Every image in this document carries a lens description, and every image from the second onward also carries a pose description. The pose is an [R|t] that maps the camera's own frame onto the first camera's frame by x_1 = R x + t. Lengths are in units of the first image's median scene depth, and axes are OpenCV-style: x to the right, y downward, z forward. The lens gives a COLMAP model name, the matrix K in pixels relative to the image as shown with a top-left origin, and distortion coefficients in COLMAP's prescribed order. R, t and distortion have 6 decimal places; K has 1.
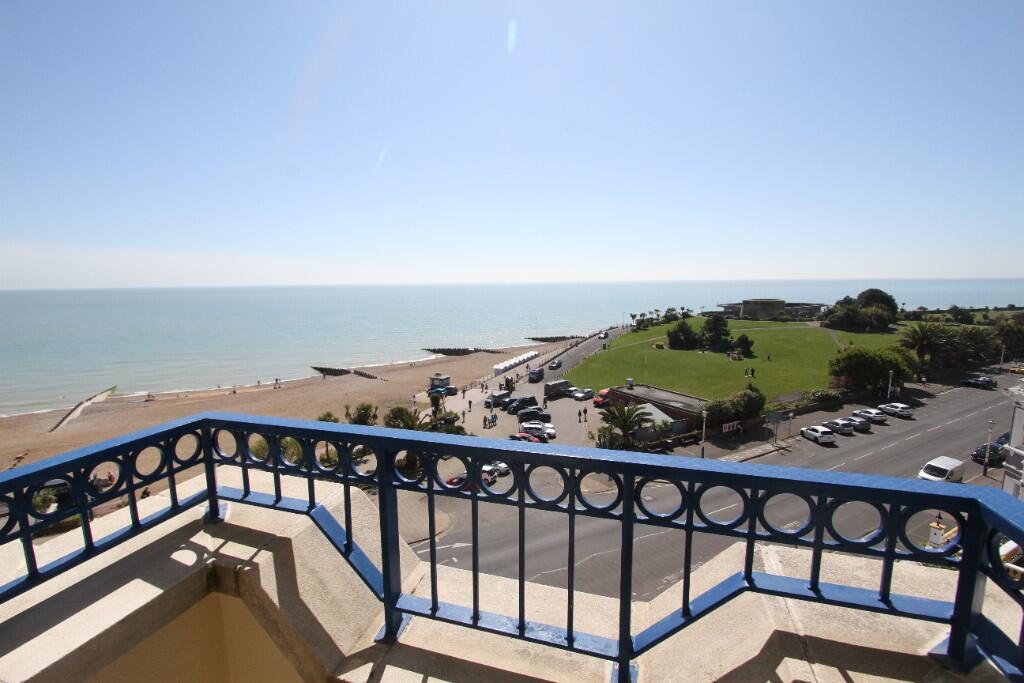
lens RADIAL K [[474.3, 0, 497.9], [0, 474.3, 344.9], [0, 0, 1]] dist [-0.001706, -0.000807]
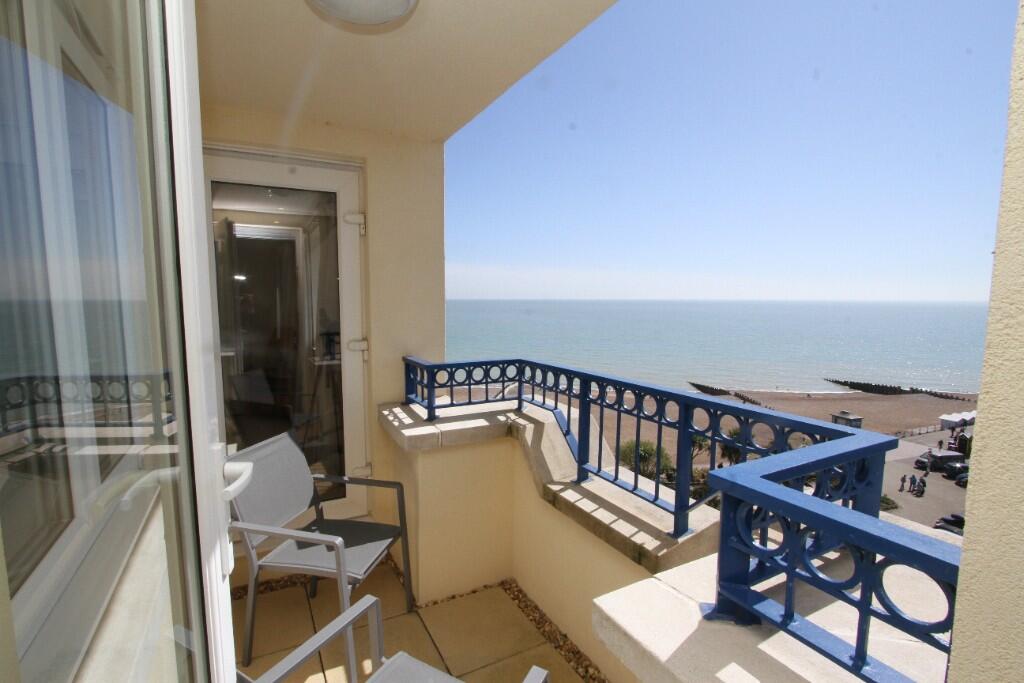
lens RADIAL K [[474.3, 0, 497.9], [0, 474.3, 344.9], [0, 0, 1]] dist [-0.001706, -0.000807]
pose [[0.718072, 0.077790, -0.691608, 0.574999], [-0.100244, 0.994932, 0.007826, 0.073777], [0.688712, 0.063710, 0.722231, -0.428293]]
